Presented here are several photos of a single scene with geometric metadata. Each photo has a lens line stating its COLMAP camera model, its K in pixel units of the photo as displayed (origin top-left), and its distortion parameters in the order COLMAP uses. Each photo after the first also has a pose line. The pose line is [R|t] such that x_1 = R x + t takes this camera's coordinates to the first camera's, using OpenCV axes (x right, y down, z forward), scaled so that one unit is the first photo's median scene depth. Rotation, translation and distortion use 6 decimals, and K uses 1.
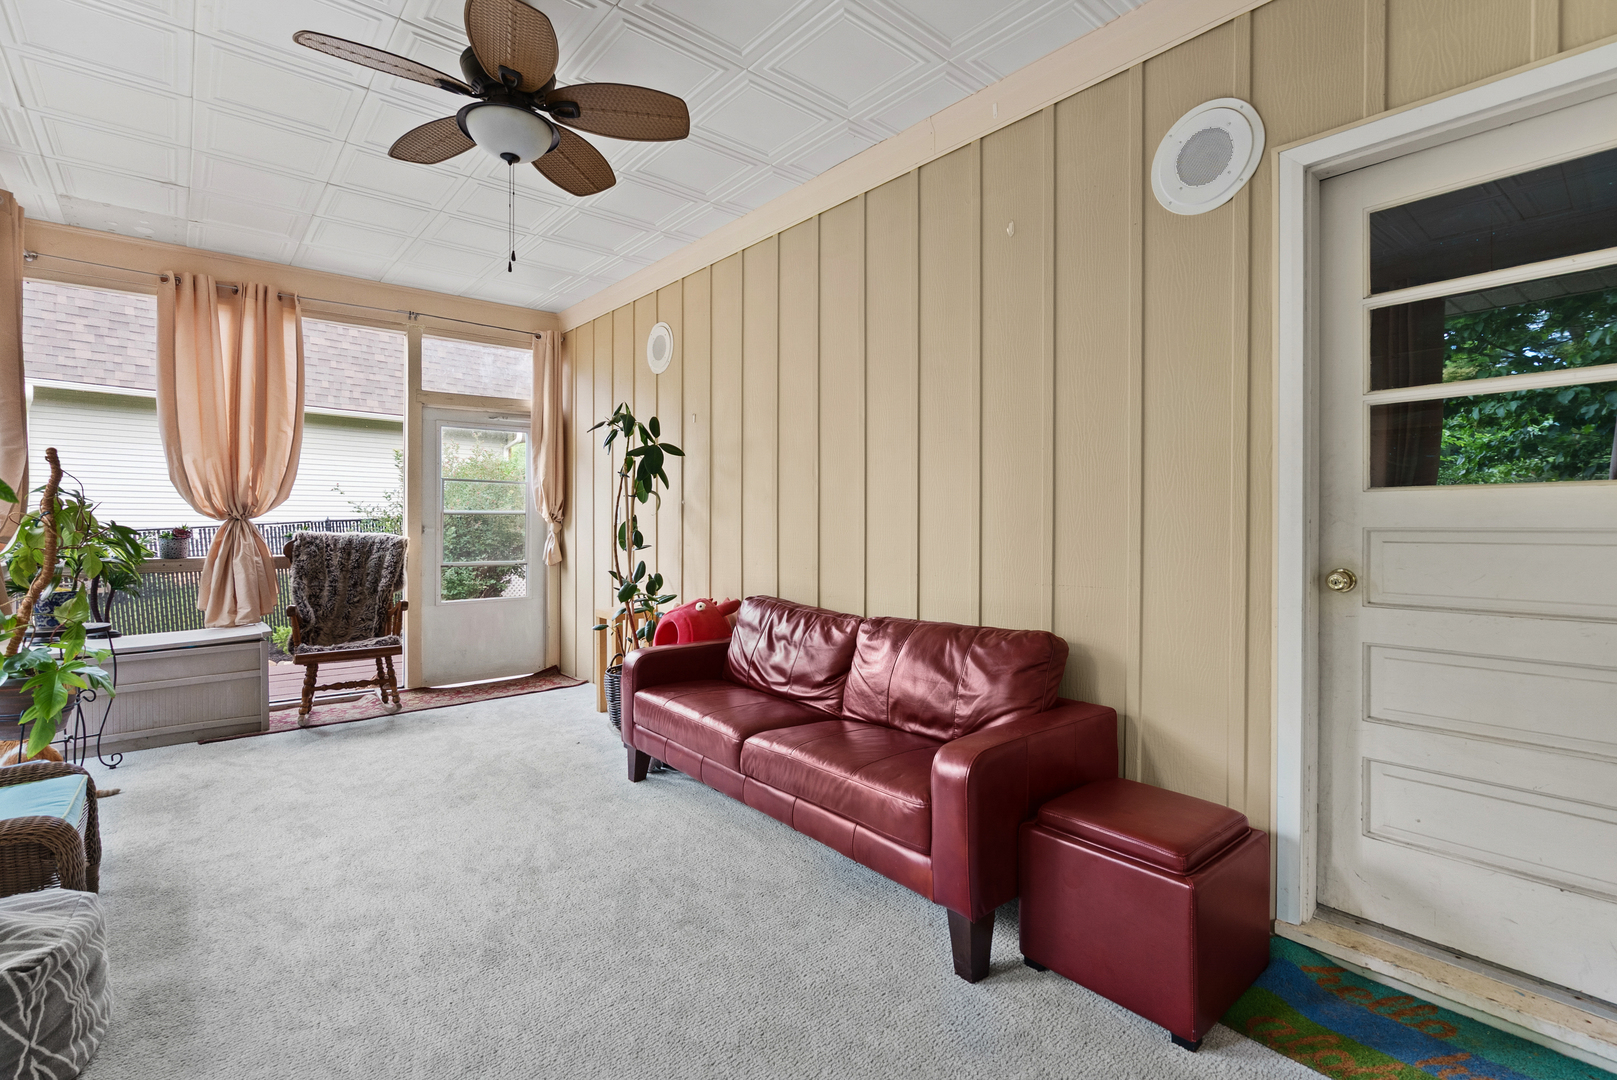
lens RADIAL K [[747.7, 0, 807.5], [0, 747.7, 532.0], [0, 0, 1]] dist [-0.001736, -0.000561]
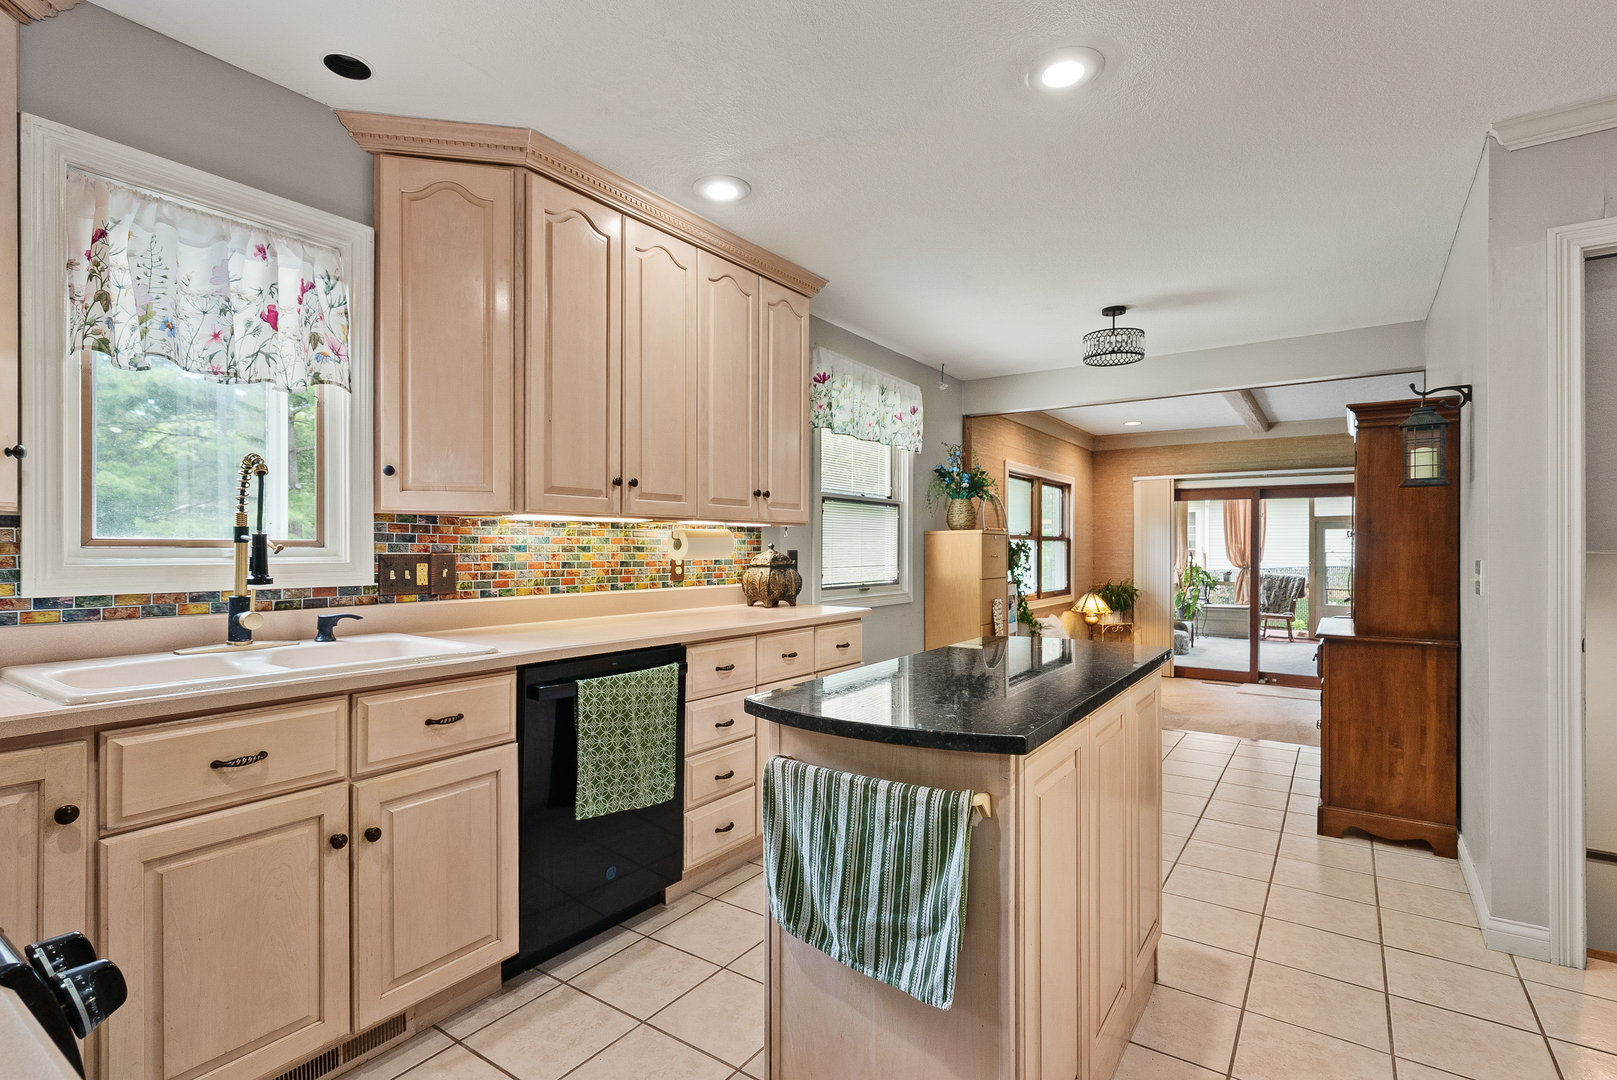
lens RADIAL K [[779.9, 0, 810.1], [0, 779.9, 542.2], [0, 0, 1]] dist [0.001189, 0.000289]
pose [[0.266478, -0.004841, -0.963829, 1.606702], [-0.023648, 0.999654, -0.011559, -0.040584], [0.963551, 0.025873, 0.266272, -1.350283]]
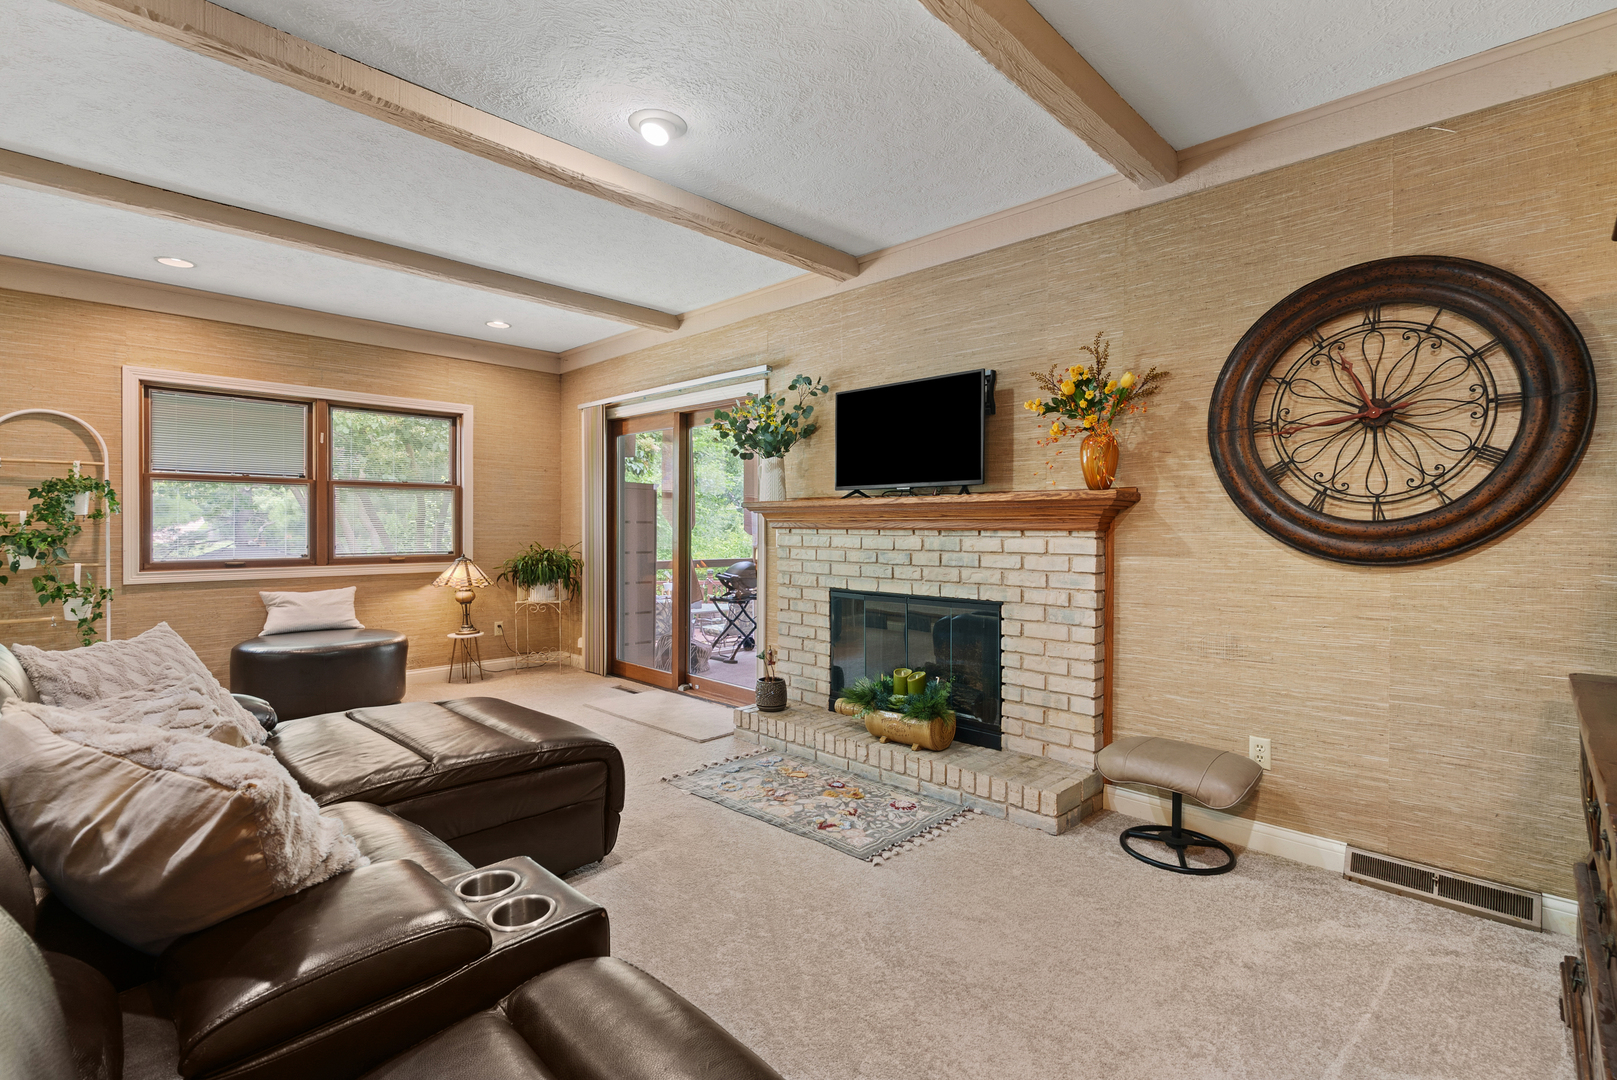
lens RADIAL K [[747.7, 0, 805.7], [0, 747.7, 530.3], [0, 0, 1]] dist [-0.001736, -0.000561]
pose [[0.116173, 0.004220, -0.993220, 1.394823], [-0.021726, 0.999763, 0.001707, -0.025937], [0.992991, 0.021380, 0.116237, 0.047479]]
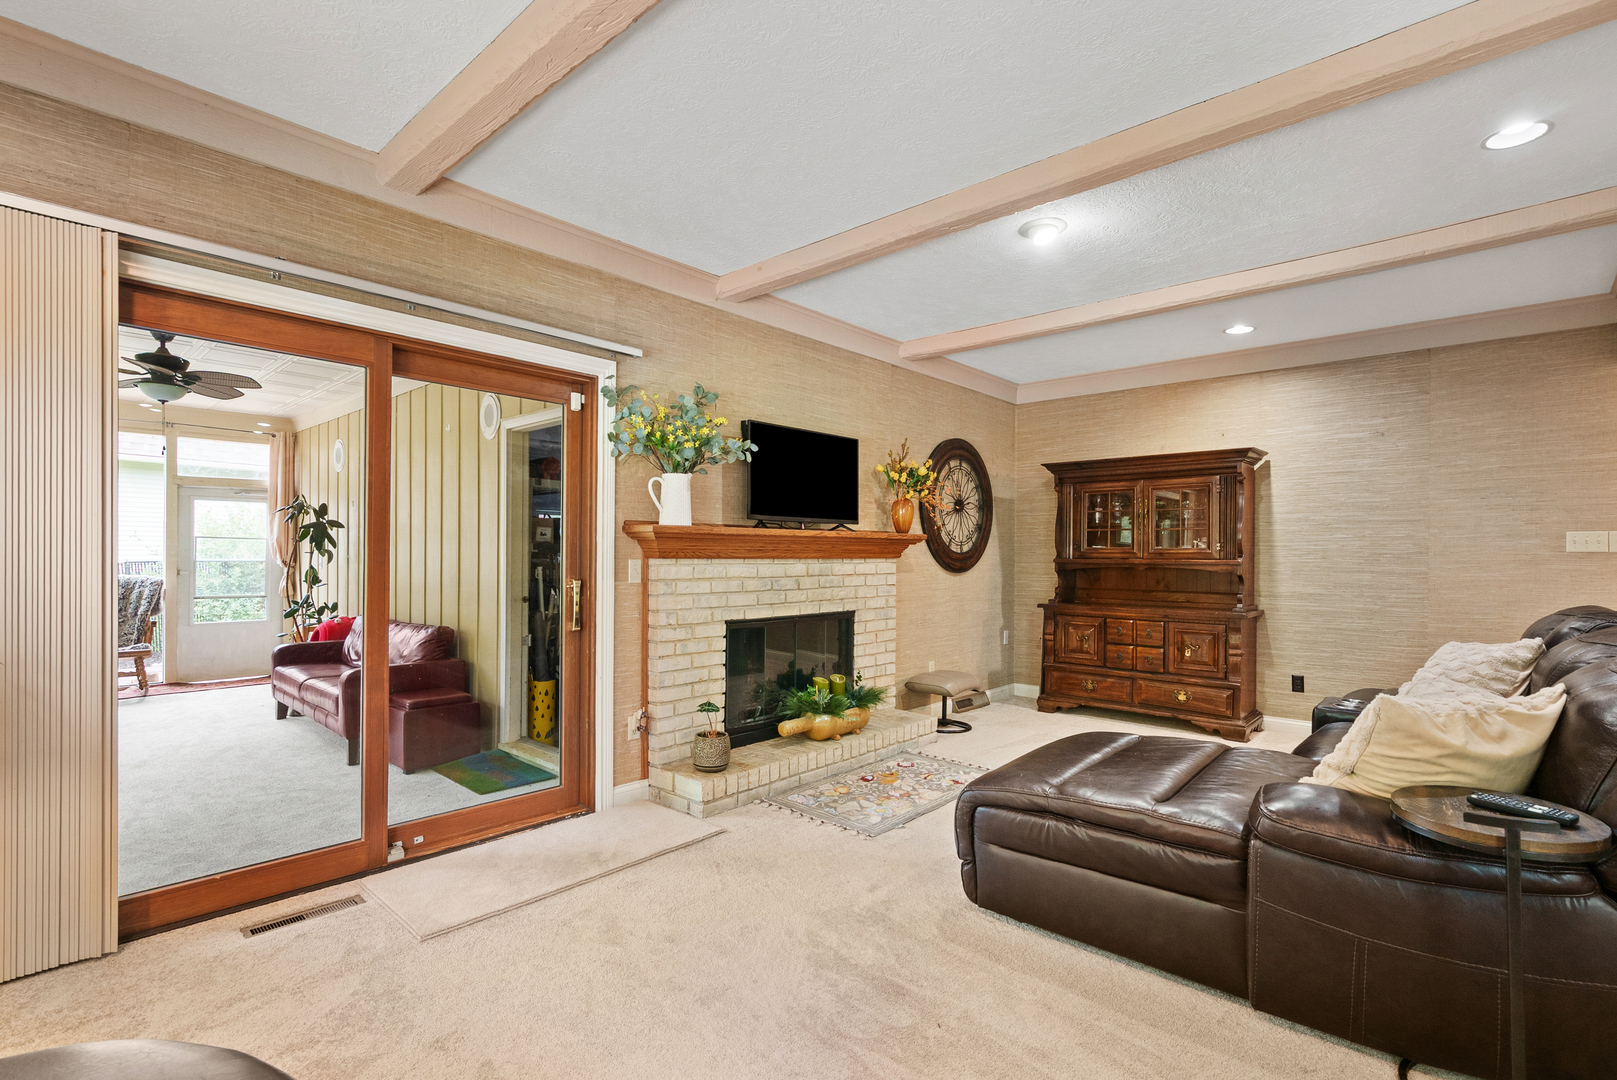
lens RADIAL K [[747.7, 0, 795.5], [0, 747.7, 559.9], [0, 0, 1]] dist [-0.001736, -0.000561]
pose [[0.992103, 0.002157, 0.125406, 0.531068], [-0.001102, 0.999963, -0.008480, -0.018475], [-0.125419, 0.008275, 0.992069, -0.630562]]
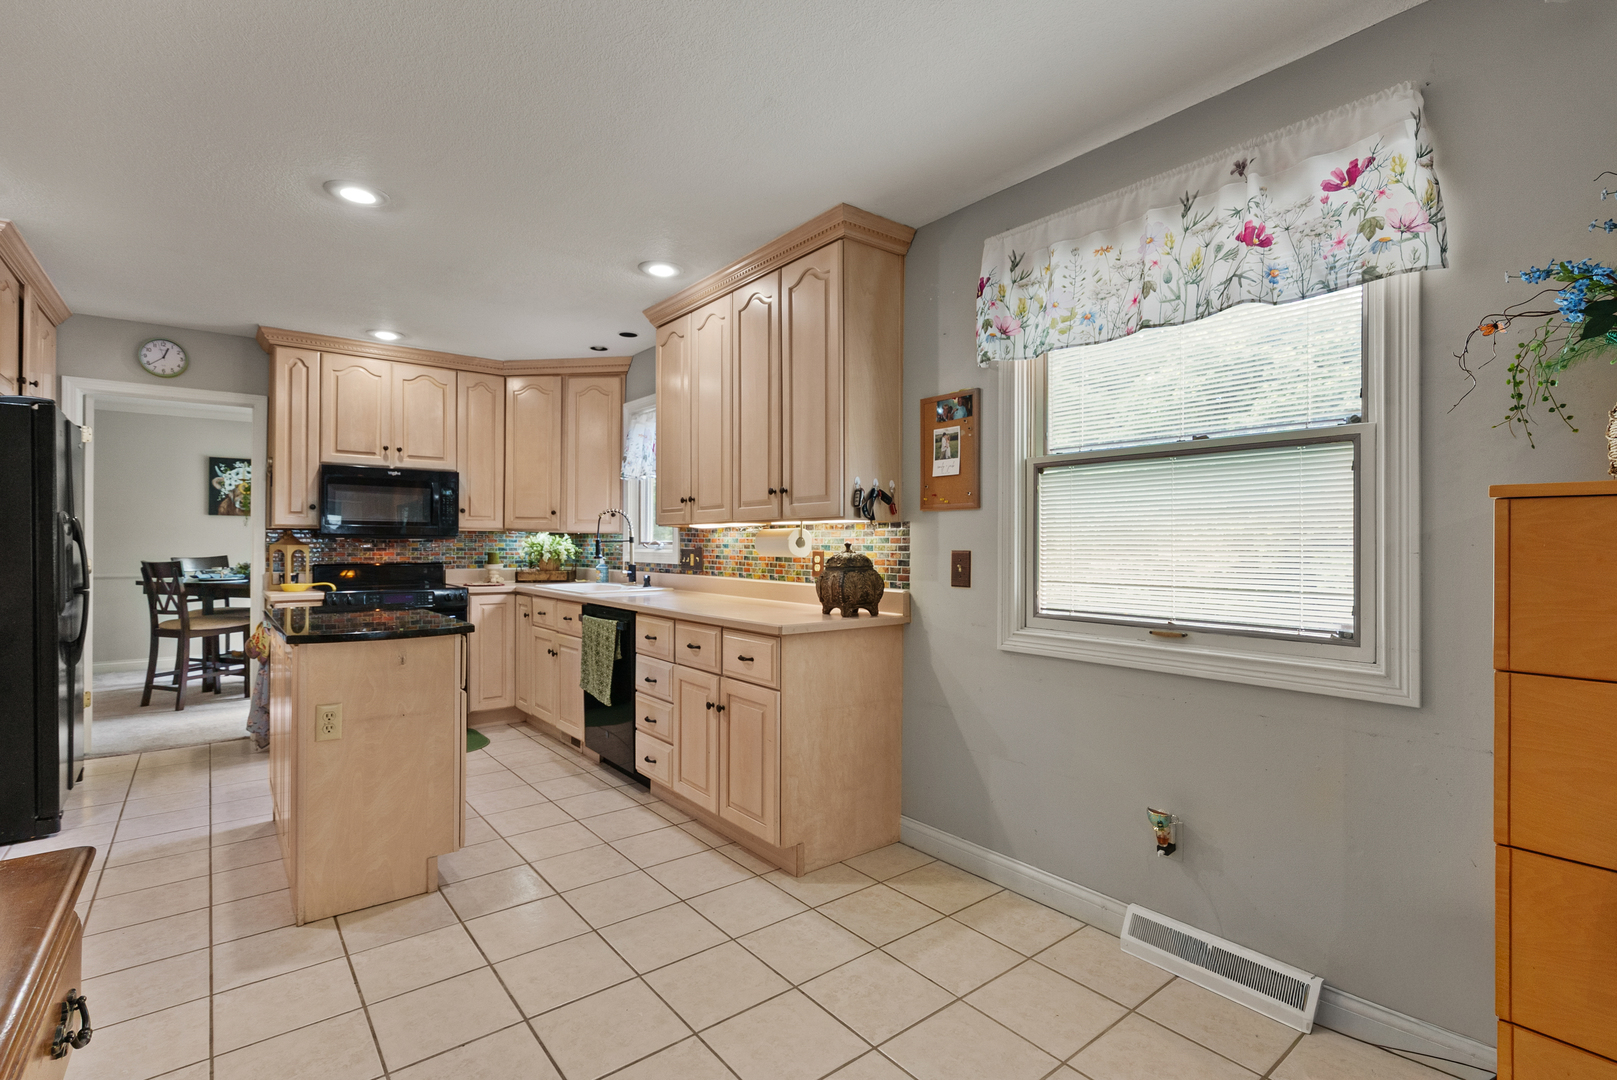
lens RADIAL K [[747.7, 0, 809.4], [0, 747.7, 539.4], [0, 0, 1]] dist [-0.001736, -0.000561]
pose [[-0.999759, -0.006055, 0.021101, 0.902076], [-0.005786, 0.999901, 0.012789, -0.056082], [-0.021177, 0.012664, -0.999696, -0.576278]]
